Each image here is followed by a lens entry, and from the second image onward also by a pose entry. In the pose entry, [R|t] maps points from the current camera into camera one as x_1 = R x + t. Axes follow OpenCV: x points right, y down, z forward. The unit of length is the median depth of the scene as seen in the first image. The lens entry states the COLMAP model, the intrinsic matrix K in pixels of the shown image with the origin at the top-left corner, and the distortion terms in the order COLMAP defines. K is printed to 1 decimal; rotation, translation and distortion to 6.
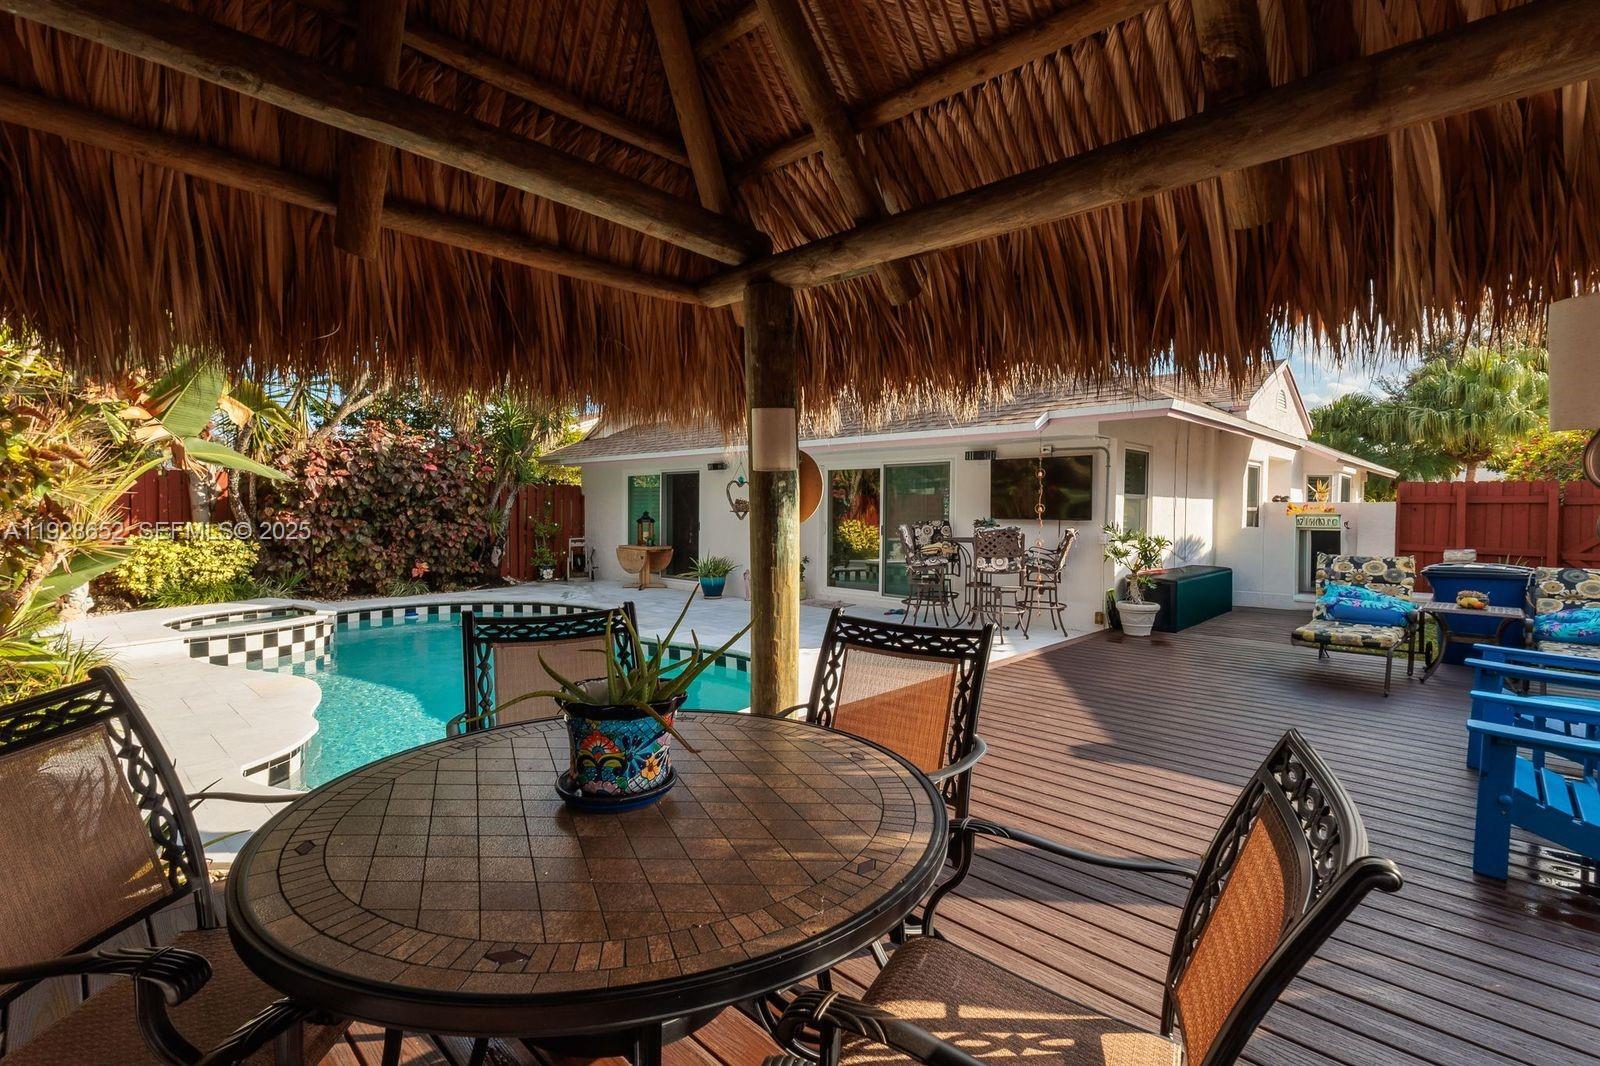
lens RADIAL K [[719.4, 0, 792.4], [0, 719.4, 541.9], [0, 0, 1]] dist [0.004480, 0.000562]
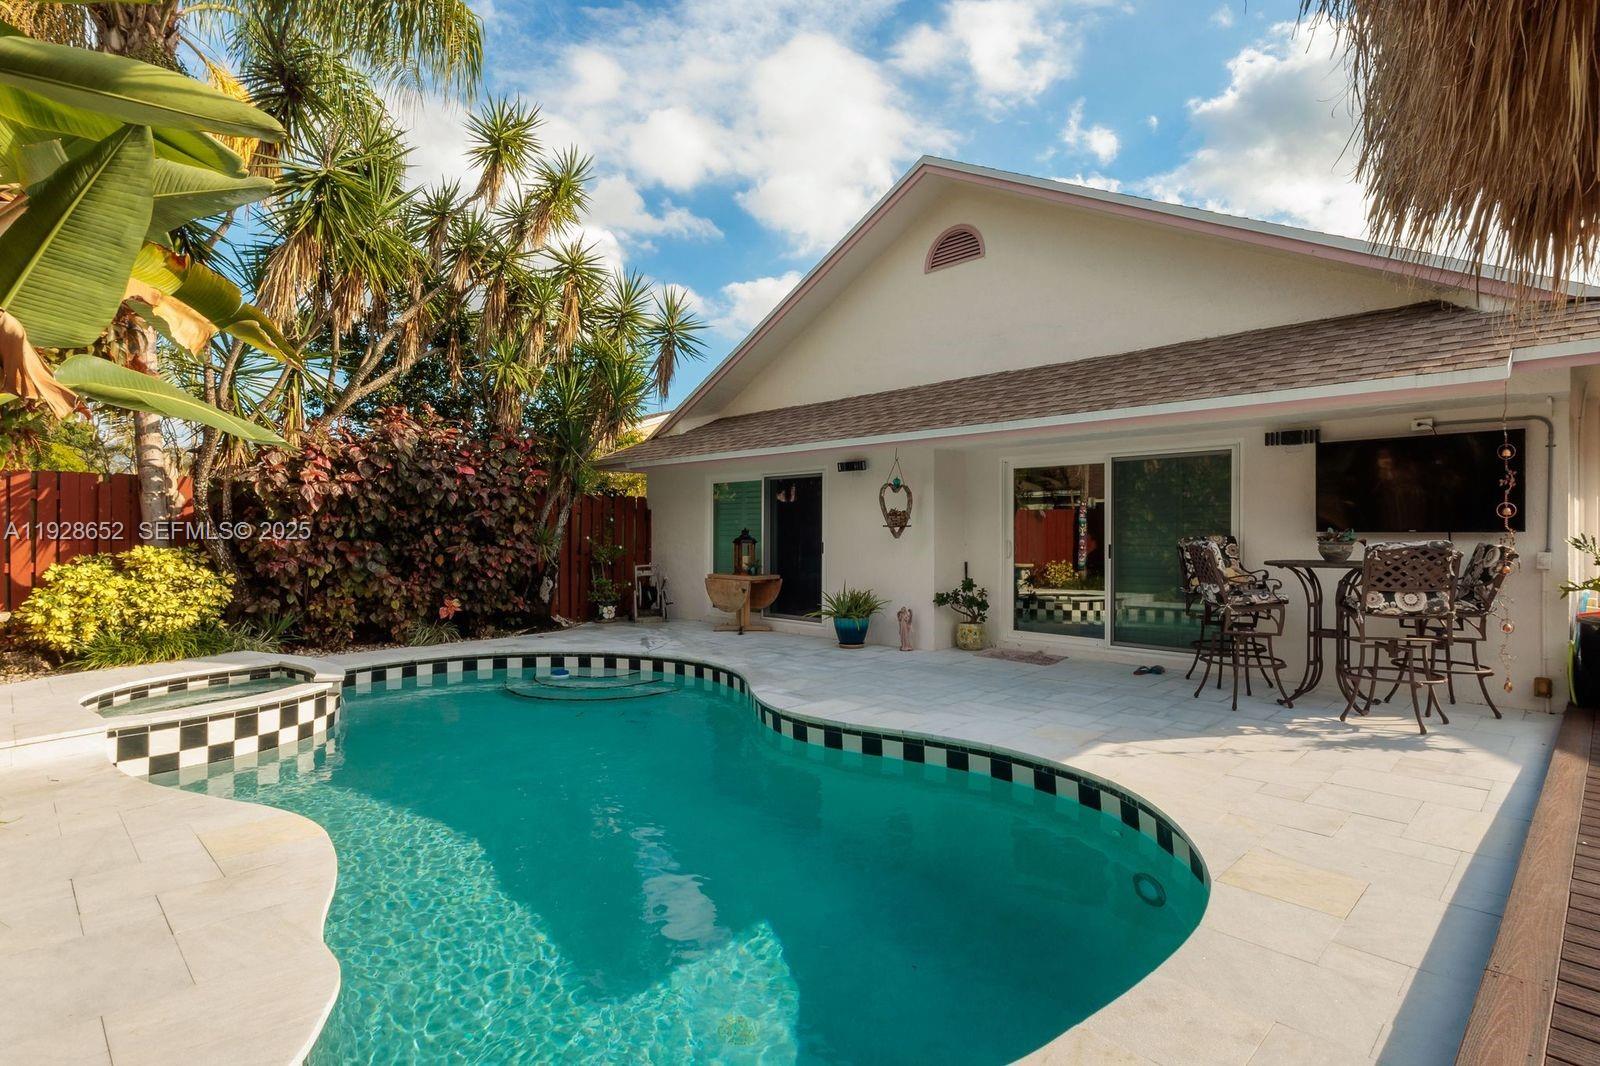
lens RADIAL K [[800.7, 0, 802.1], [0, 800.7, 538.8], [0, 0, 1]] dist [0.020970, -0.001034]
pose [[0.999563, -0.006528, -0.028825, -0.142446], [0.005457, 0.999297, -0.037098, -0.000776], [0.029047, 0.036925, 0.998896, 0.198302]]
